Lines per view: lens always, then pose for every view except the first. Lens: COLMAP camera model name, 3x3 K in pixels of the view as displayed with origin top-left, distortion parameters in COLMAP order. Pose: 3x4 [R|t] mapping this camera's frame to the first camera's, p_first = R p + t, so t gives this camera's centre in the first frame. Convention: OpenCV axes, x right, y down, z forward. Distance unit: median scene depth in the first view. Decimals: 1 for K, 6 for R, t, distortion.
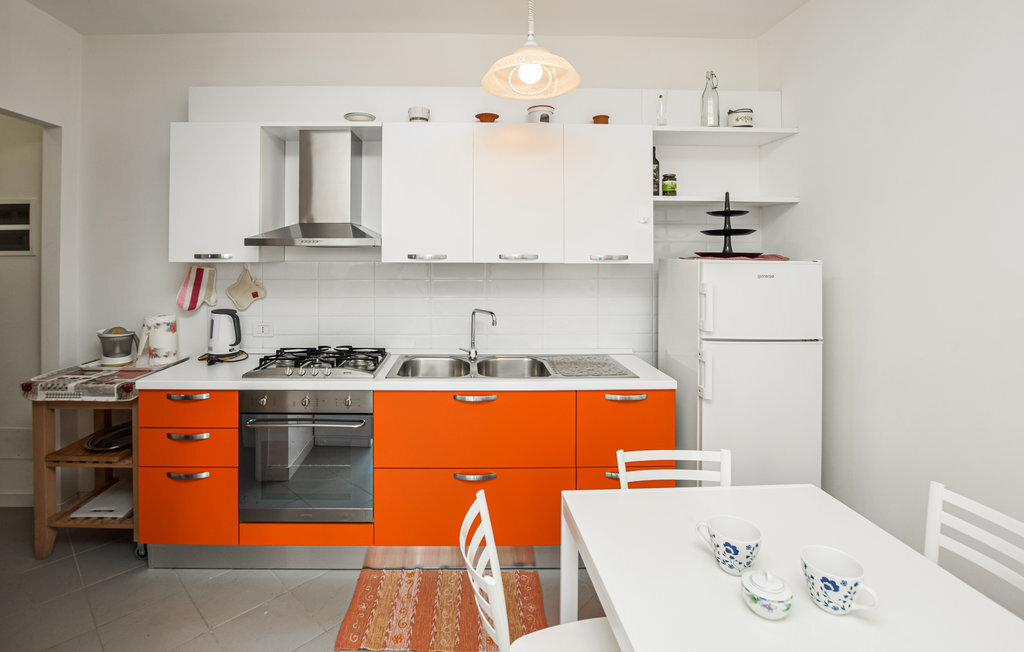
lens RADIAL K [[454.2, 0, 511.7], [0, 454.2, 255.0], [0, 0, 1]] dist [-0.000685, -0.011145]
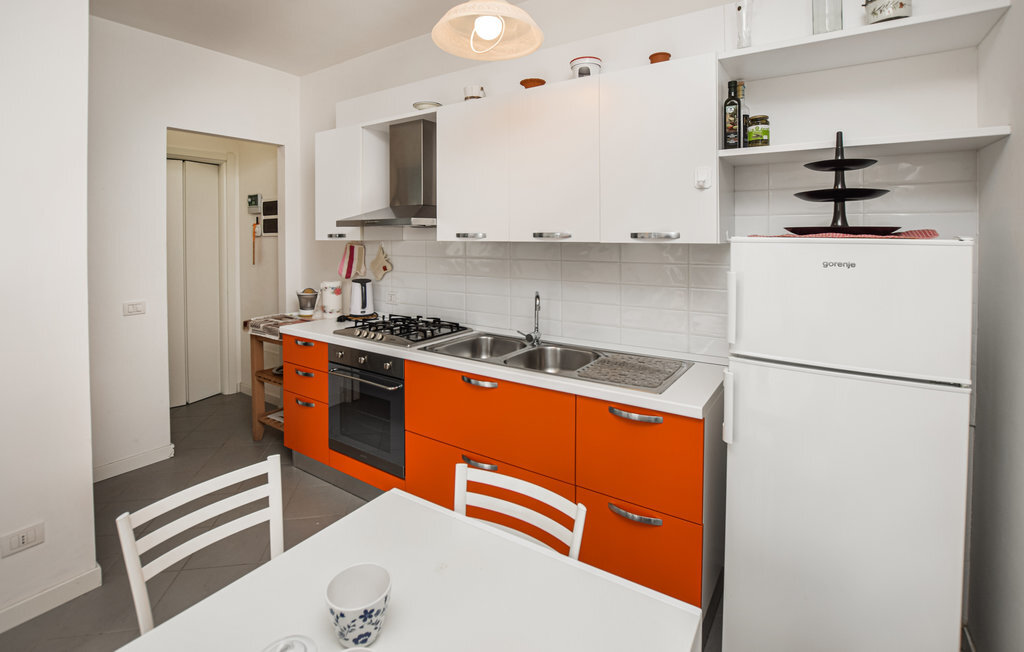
lens RADIAL K [[466.6, 0, 511.9], [0, 466.6, 249.3], [0, 0, 1]] dist [-0.016870, 0.000317]
pose [[0.822864, 0.012332, -0.568105, 0.461774], [0.003686, 0.999628, 0.027038, 0.006609], [0.568227, -0.024342, 0.822512, 0.207356]]
